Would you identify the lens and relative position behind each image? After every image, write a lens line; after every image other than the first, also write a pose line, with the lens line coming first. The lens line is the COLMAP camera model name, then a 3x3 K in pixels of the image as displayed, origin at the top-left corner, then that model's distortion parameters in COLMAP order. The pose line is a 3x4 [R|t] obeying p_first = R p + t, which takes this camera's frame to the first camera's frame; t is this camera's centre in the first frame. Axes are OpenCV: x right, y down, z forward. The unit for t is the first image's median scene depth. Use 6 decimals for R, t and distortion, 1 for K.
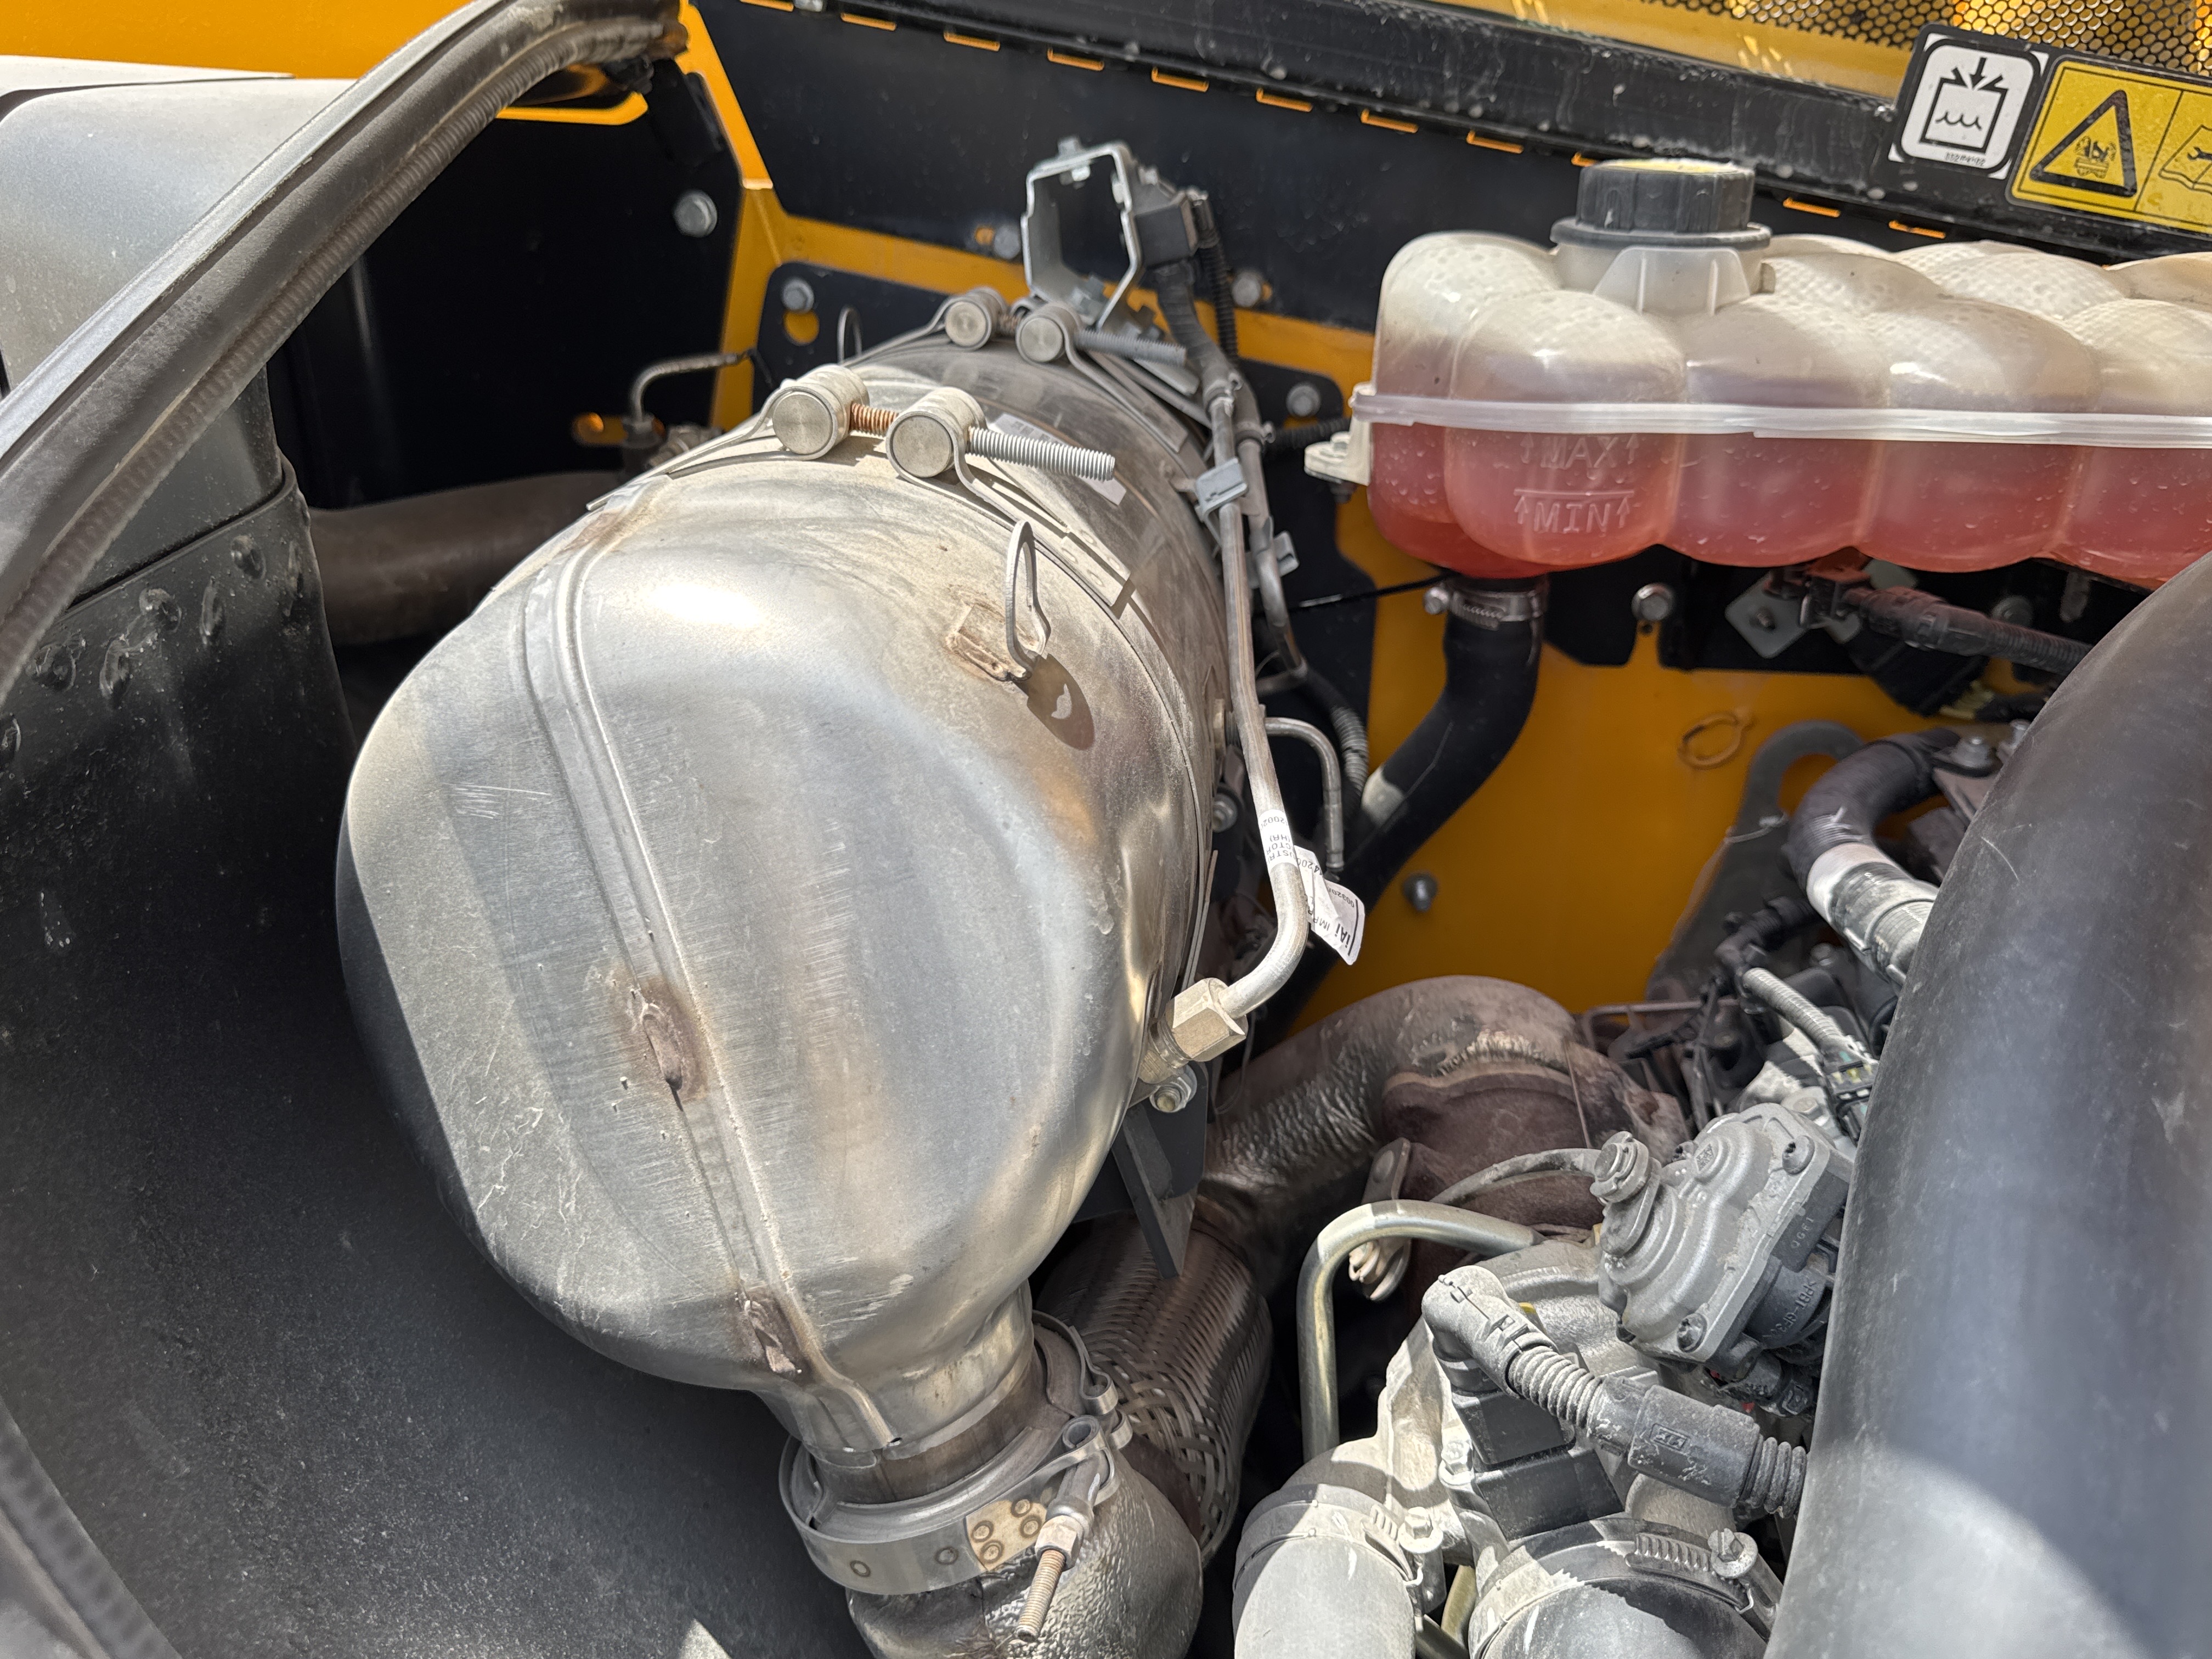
lens RADIAL K [[1743.4, 0, 1106.0], [0, 1743.4, 829.5], [0, 0, 1]] dist [0.121434, -0.289076]
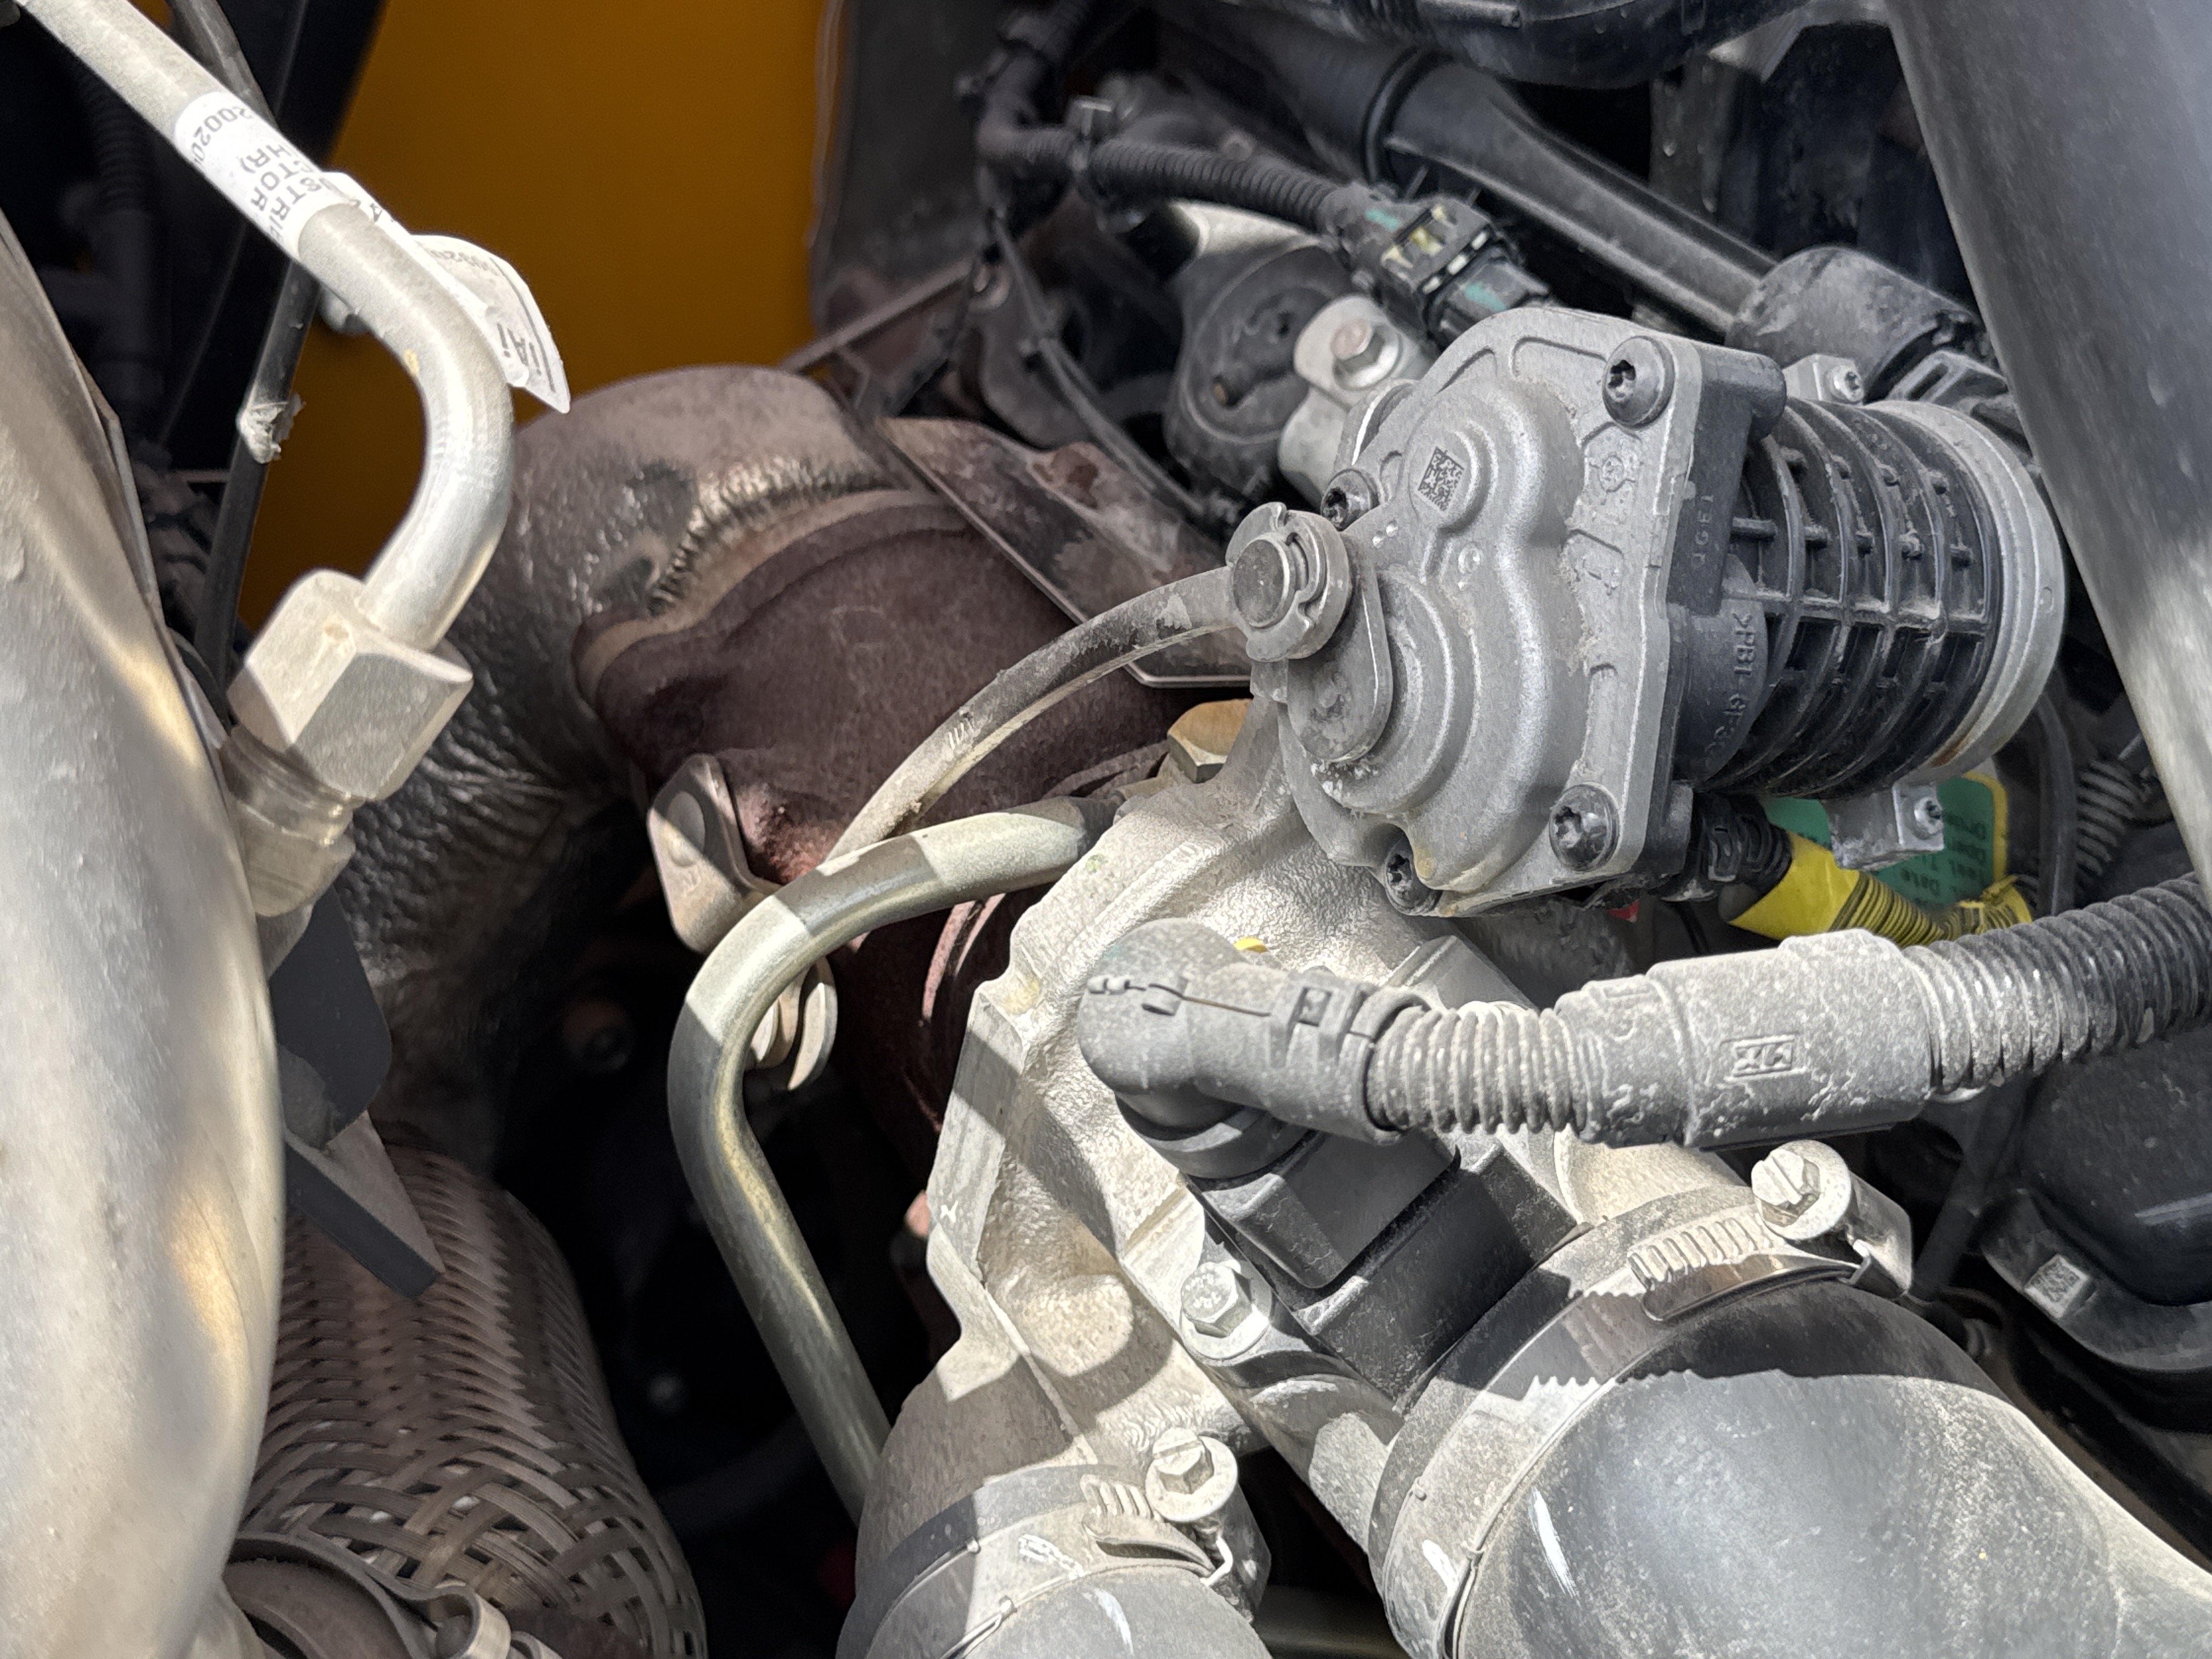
lens RADIAL K [[2885.2, 0, 1106.0], [0, 2885.2, 829.5], [0, 0, 1]] dist [0.101394, 0.004819]
pose [[0.797455, -0.459612, 0.390926, -0.050945], [0.365610, 0.883482, 0.292898, 0.010874], [-0.479995, -0.090646, 0.872575, 0.290511]]
